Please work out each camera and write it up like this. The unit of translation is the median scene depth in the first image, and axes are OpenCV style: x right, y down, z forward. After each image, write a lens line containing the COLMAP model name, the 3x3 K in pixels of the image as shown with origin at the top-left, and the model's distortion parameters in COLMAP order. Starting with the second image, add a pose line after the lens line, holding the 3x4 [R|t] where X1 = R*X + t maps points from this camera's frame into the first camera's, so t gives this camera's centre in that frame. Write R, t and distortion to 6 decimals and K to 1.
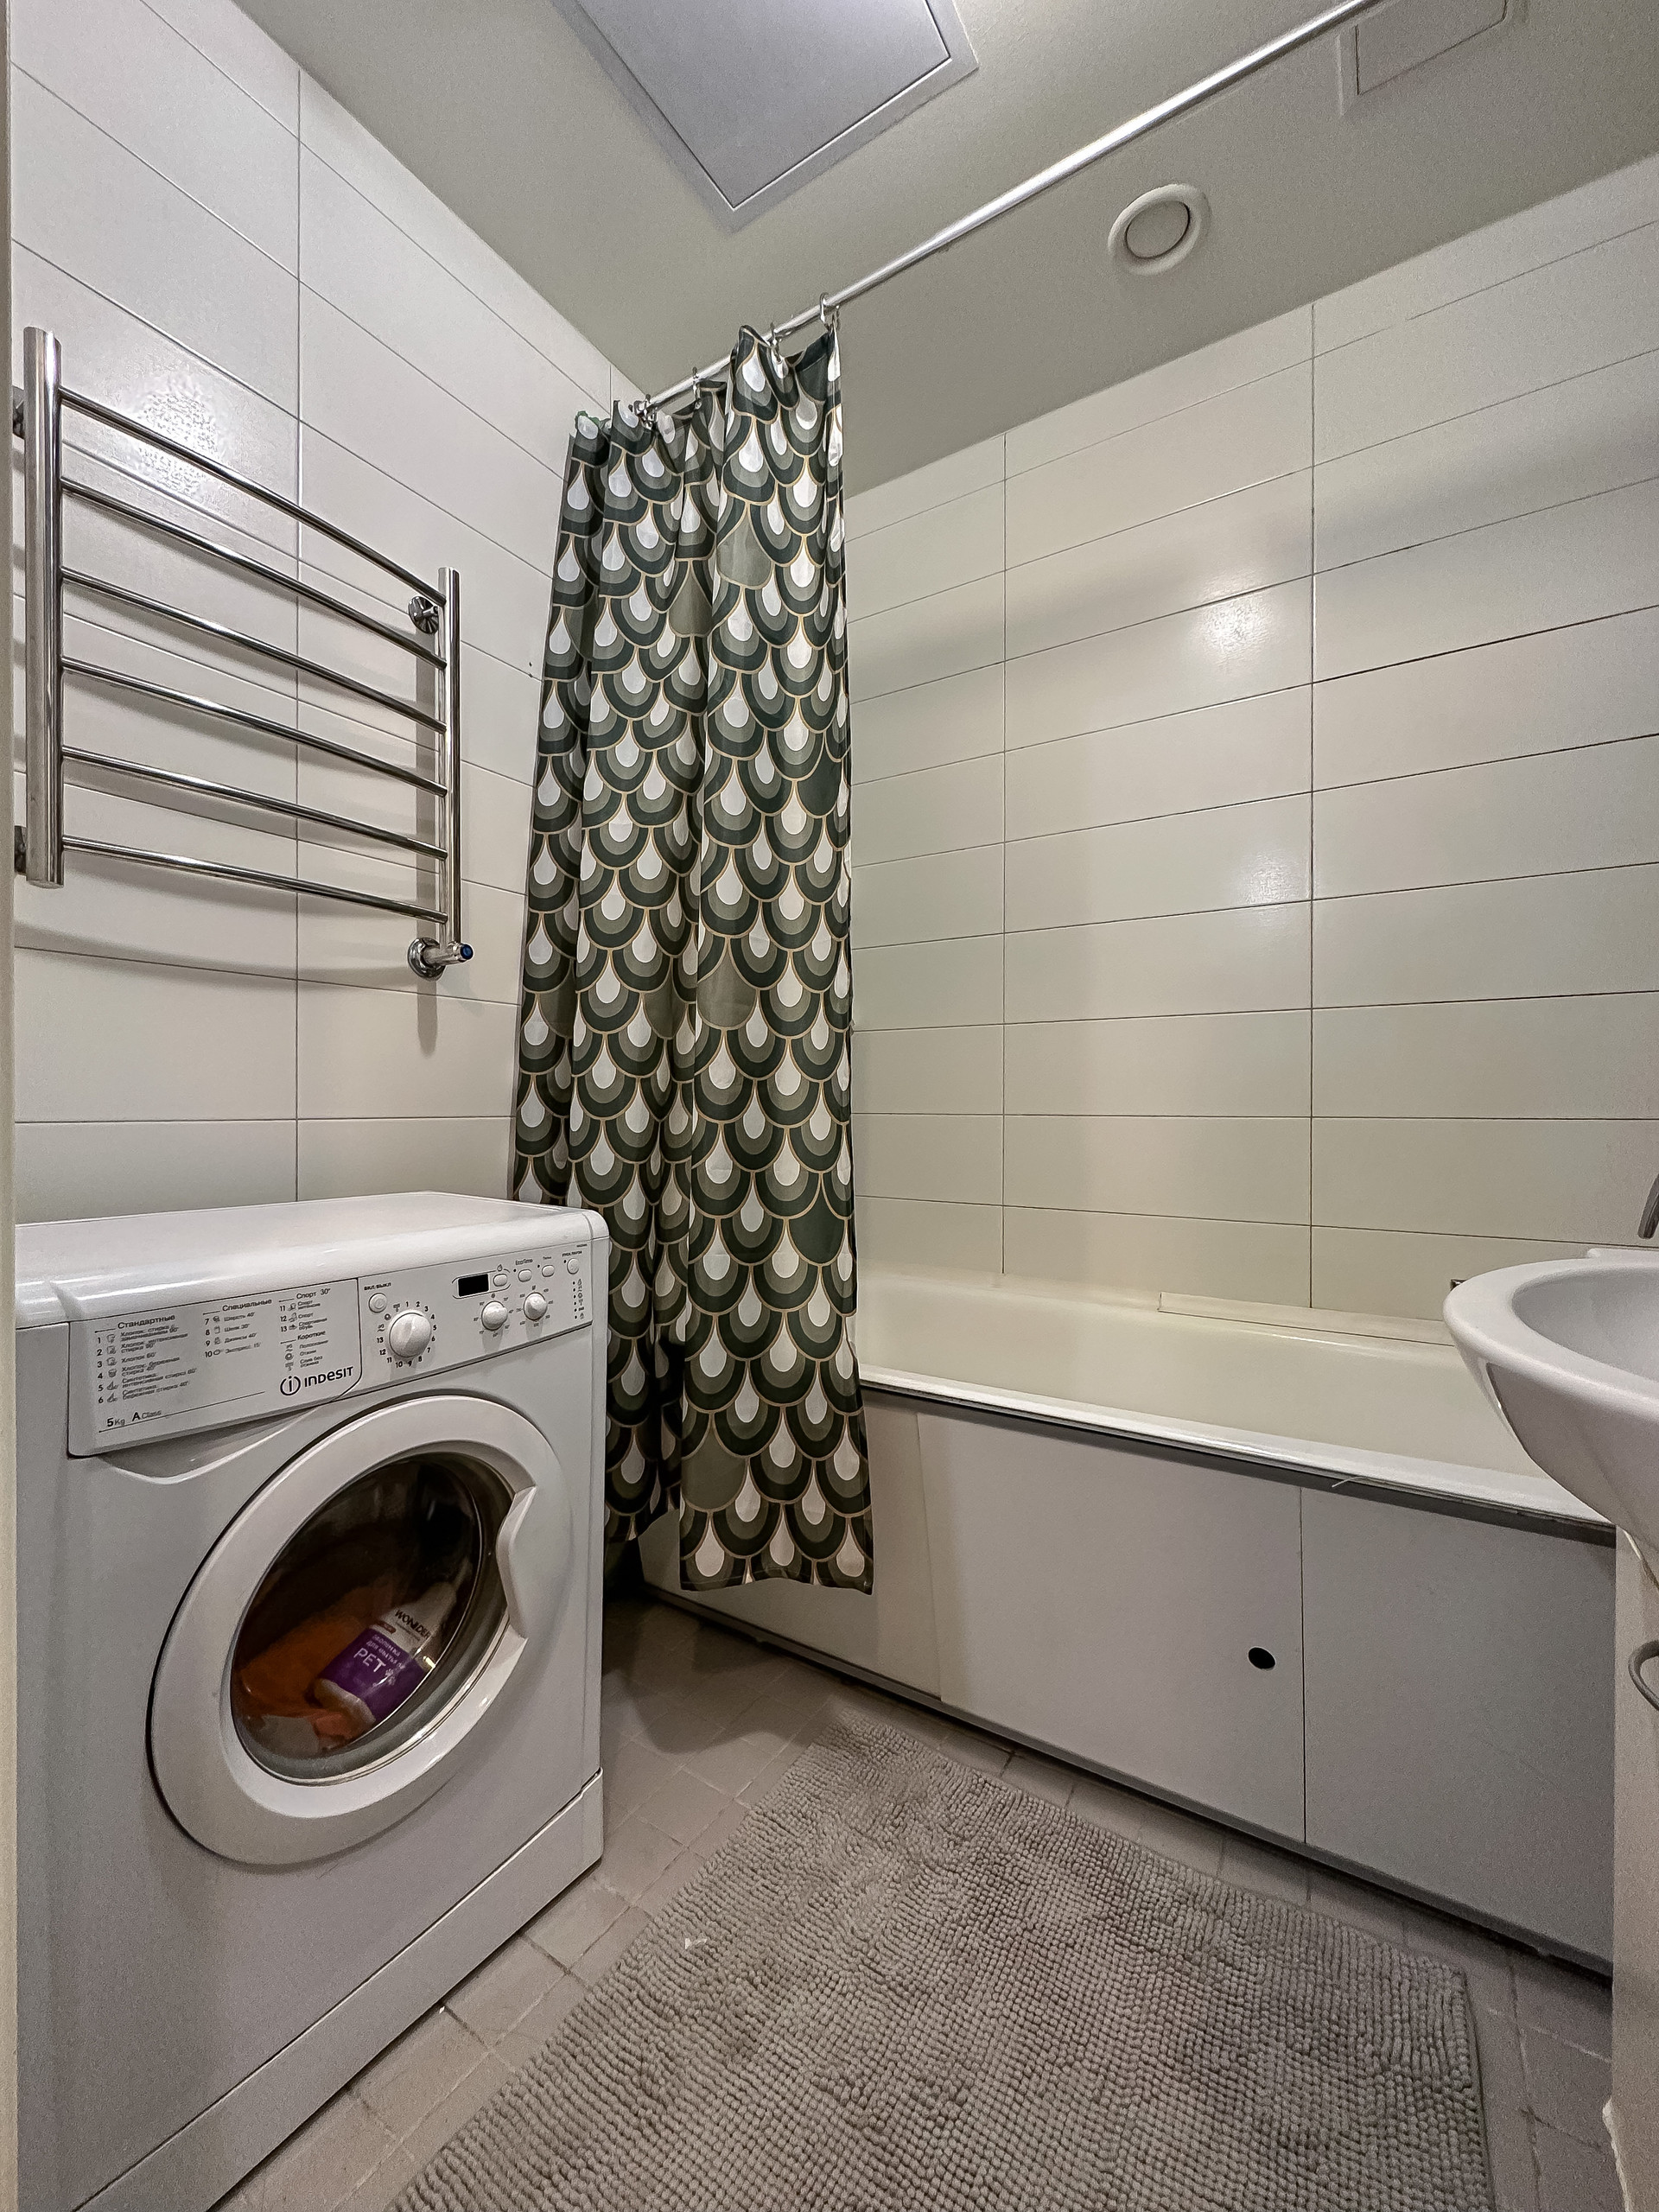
lens RADIAL K [[882.0, 0, 832.0], [0, 882.0, 1106.2], [0, 0, 1]] dist [-0.004800, 0.000691]
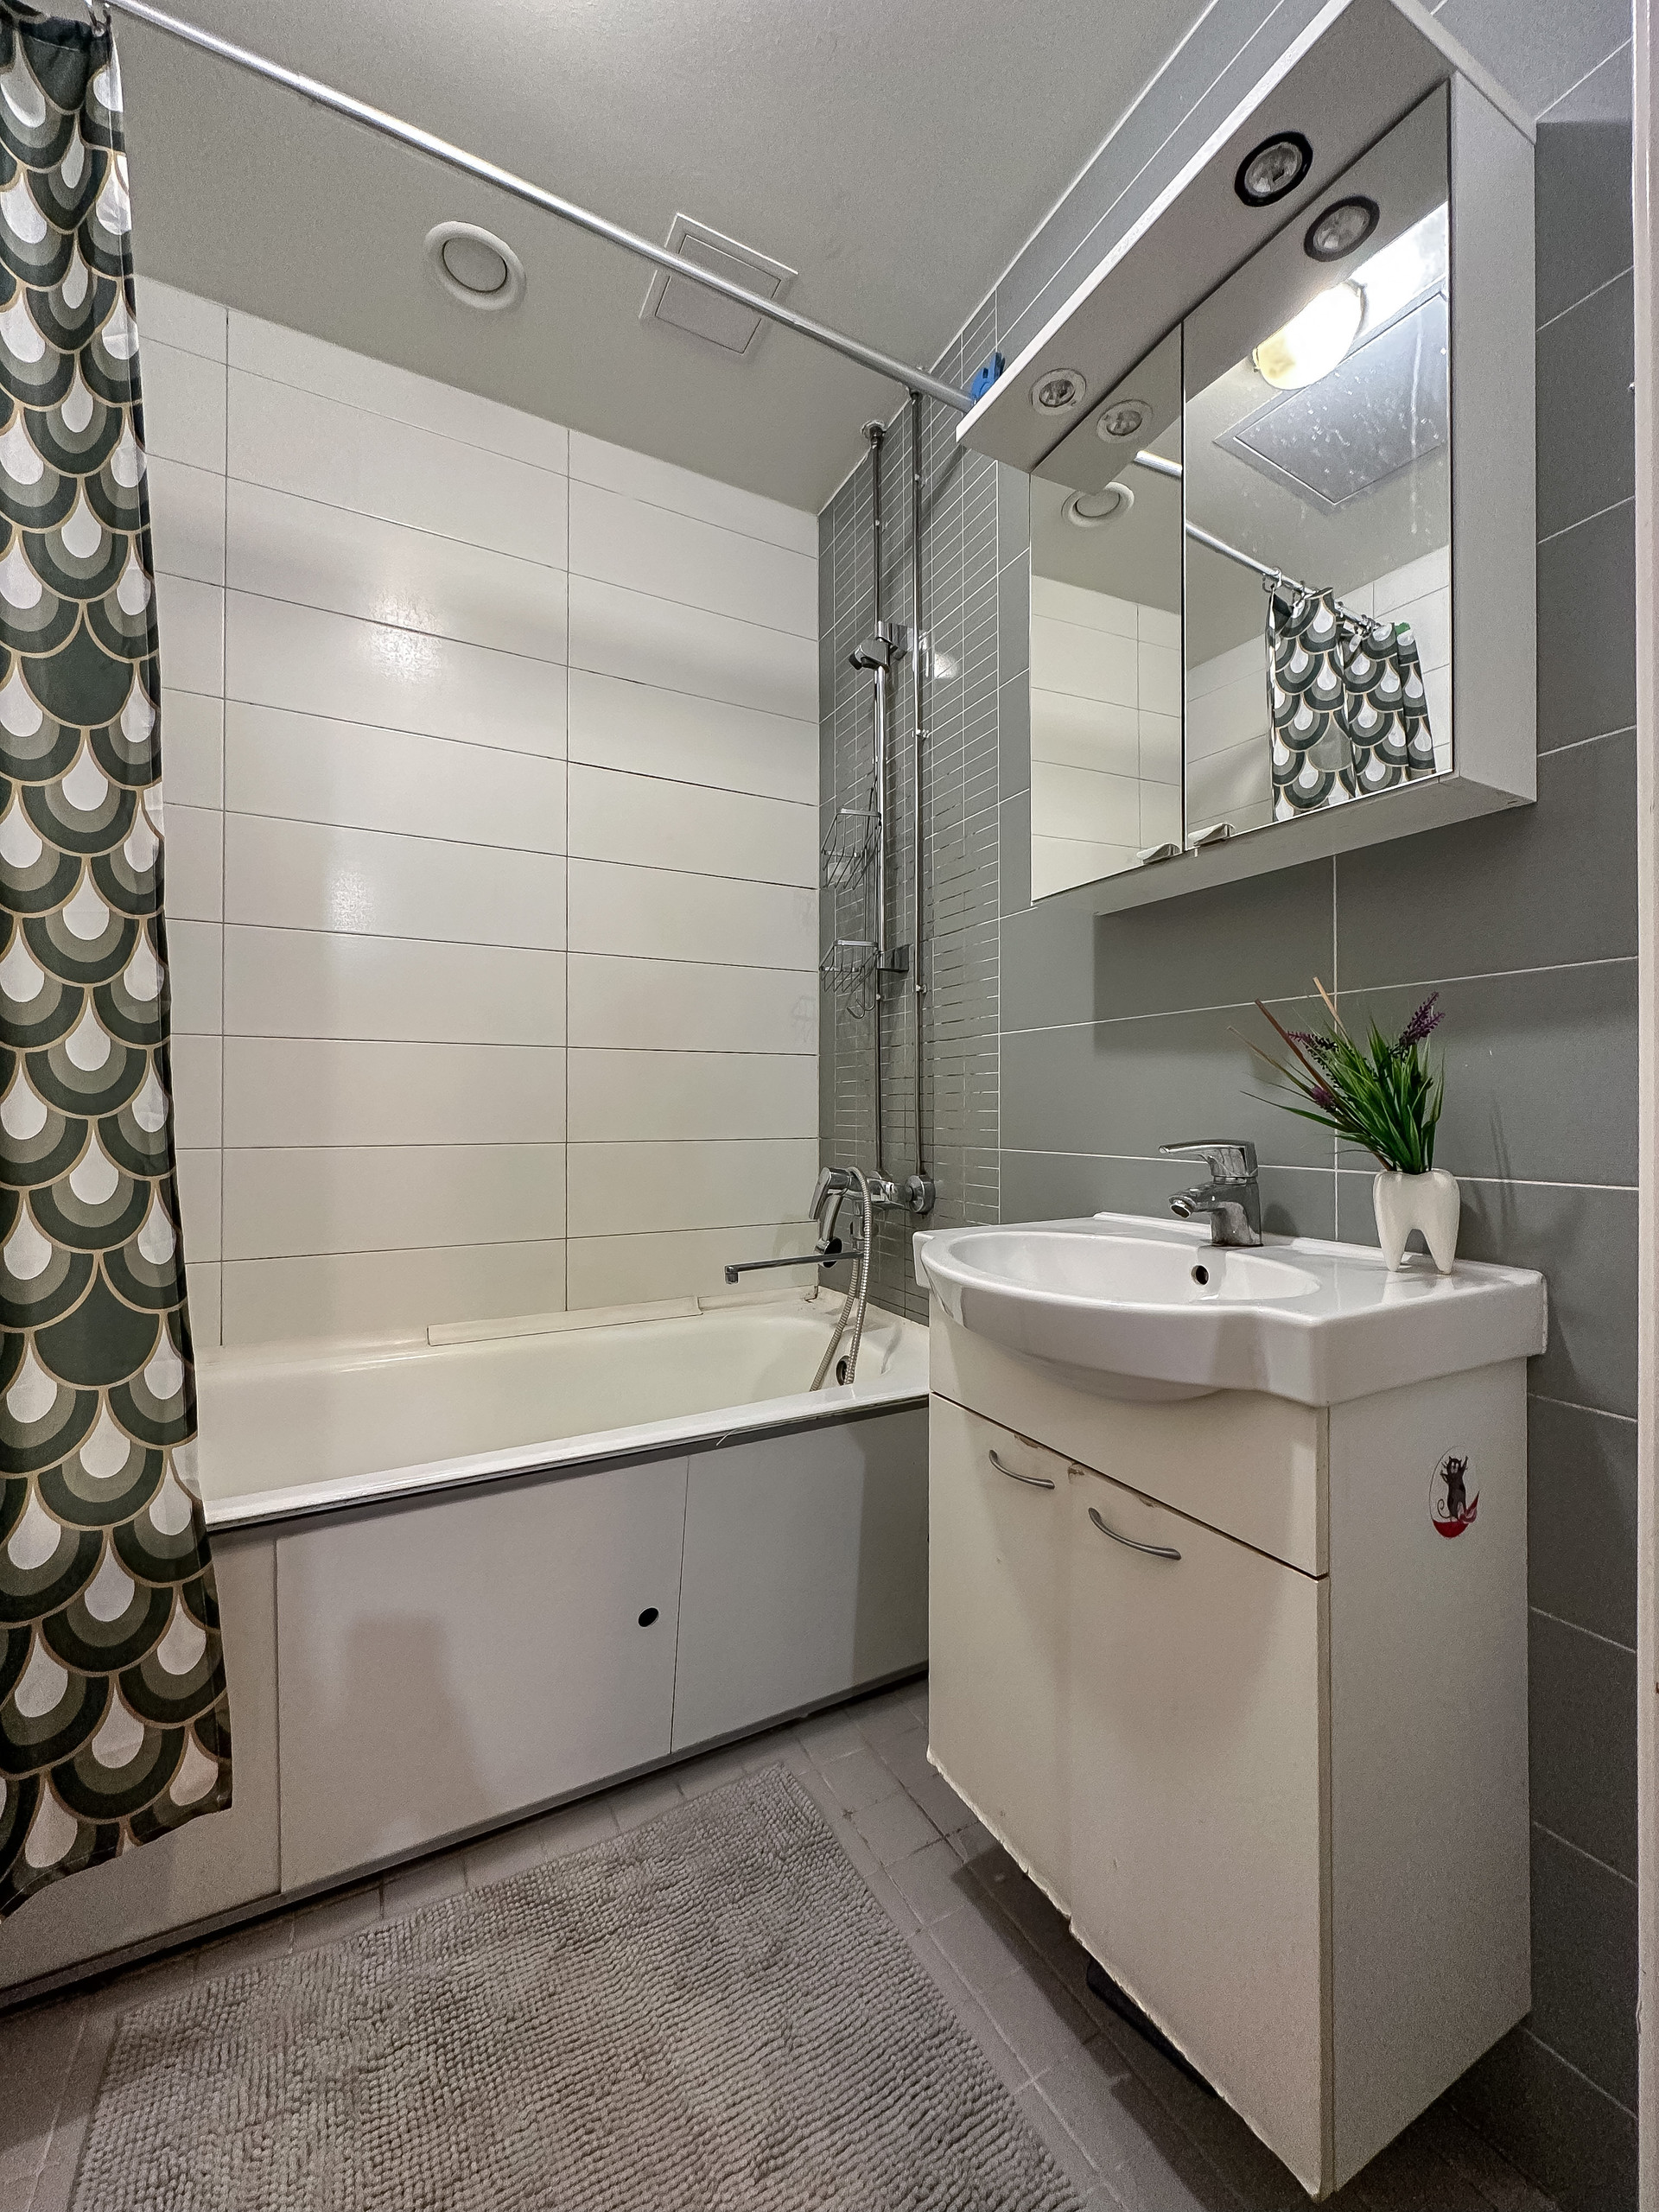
lens RADIAL K [[882.0, 0, 825.8], [0, 882.0, 1111.3], [0, 0, 1]] dist [-0.004800, 0.000691]
pose [[0.496982, -0.002589, 0.867757, -0.336856], [0.007478, 0.999971, -0.001299, -0.029520], [-0.867728, 0.007134, 0.496987, 0.180281]]
